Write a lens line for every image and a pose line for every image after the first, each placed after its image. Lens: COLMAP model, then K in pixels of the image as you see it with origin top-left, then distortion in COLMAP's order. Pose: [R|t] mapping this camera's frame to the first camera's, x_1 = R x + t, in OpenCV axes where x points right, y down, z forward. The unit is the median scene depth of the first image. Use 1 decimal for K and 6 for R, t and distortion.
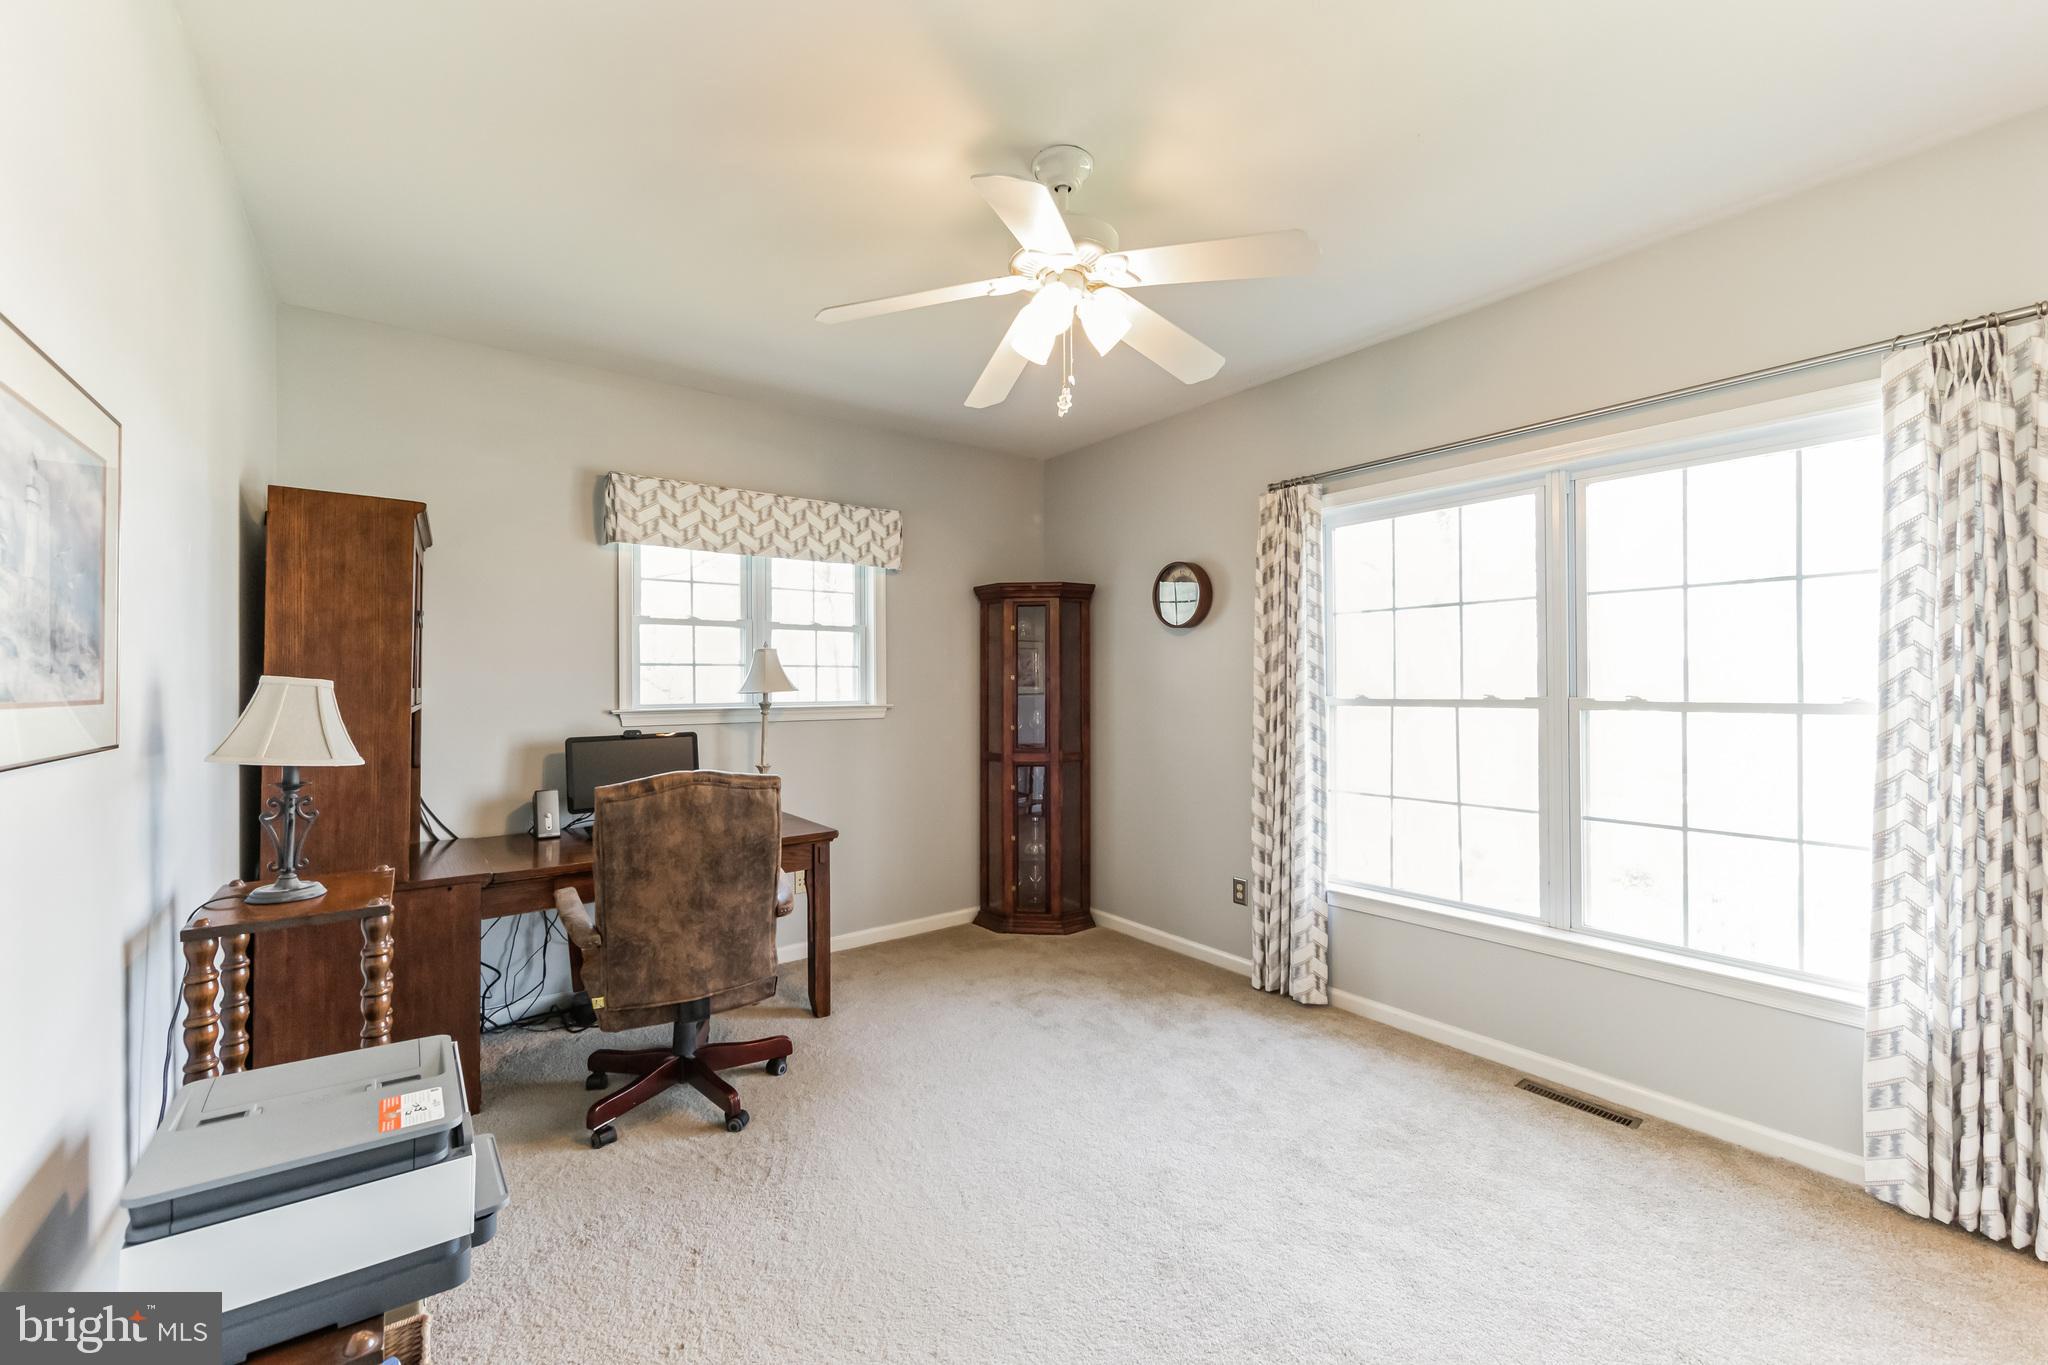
lens RADIAL K [[826.8, 0, 1024.3], [0, 826.8, 690.2], [0, 0, 1]] dist [-0.000911, 0.000064]
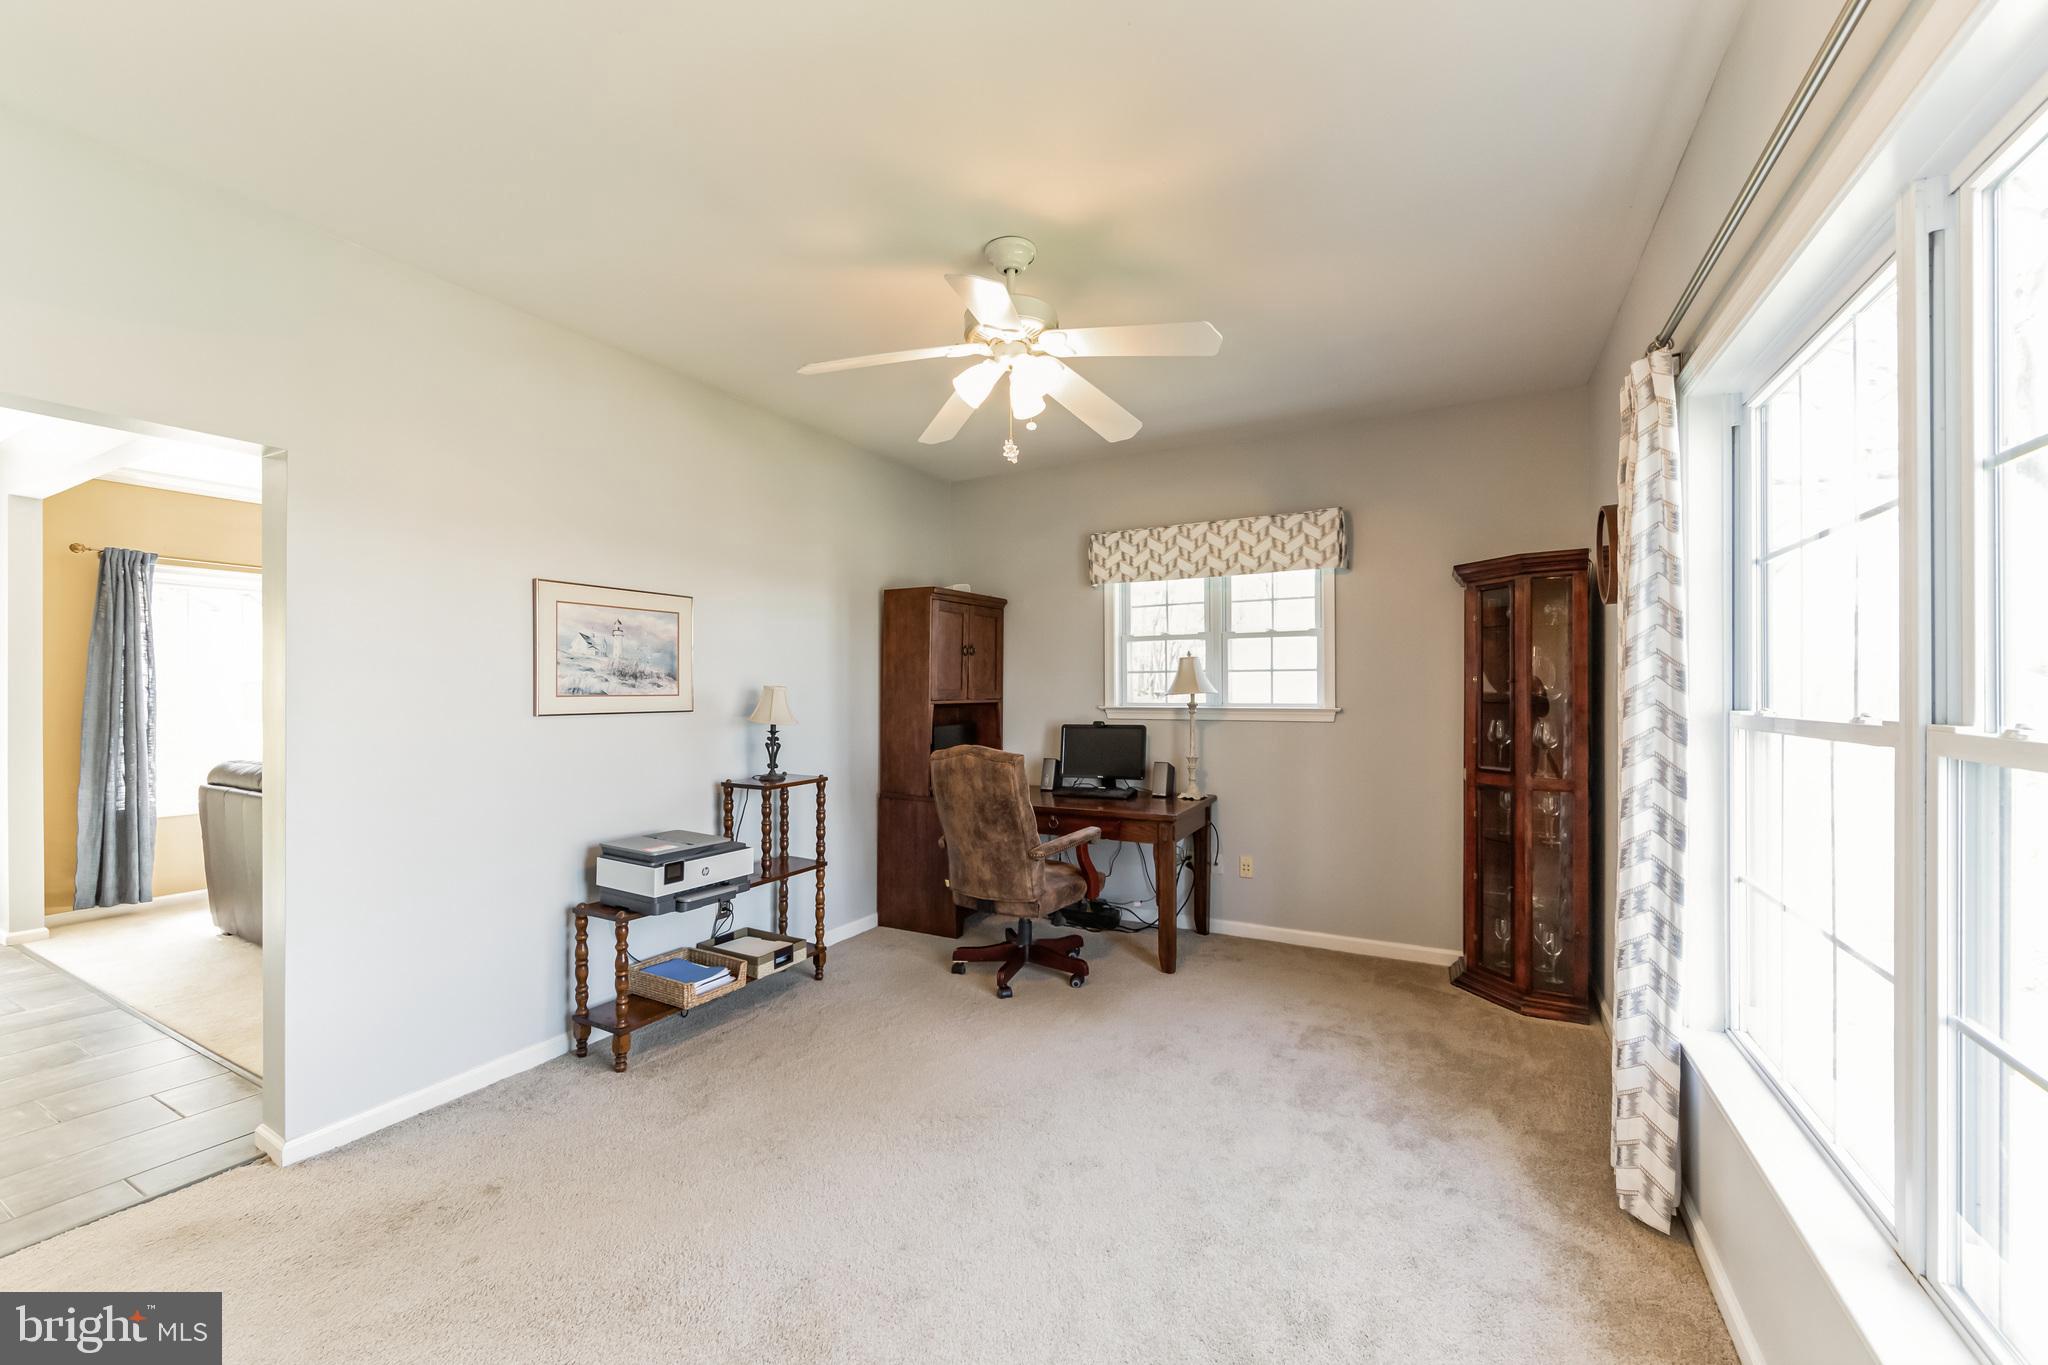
lens RADIAL K [[826.8, 0, 1024.3], [0, 826.8, 690.2], [0, 0, 1]] dist [-0.000911, 0.000064]
pose [[0.391346, 0.004921, -0.920231, 0.699003], [-0.004612, 0.999984, 0.003386, -0.006073], [0.920232, 0.002919, 0.391362, 0.336347]]
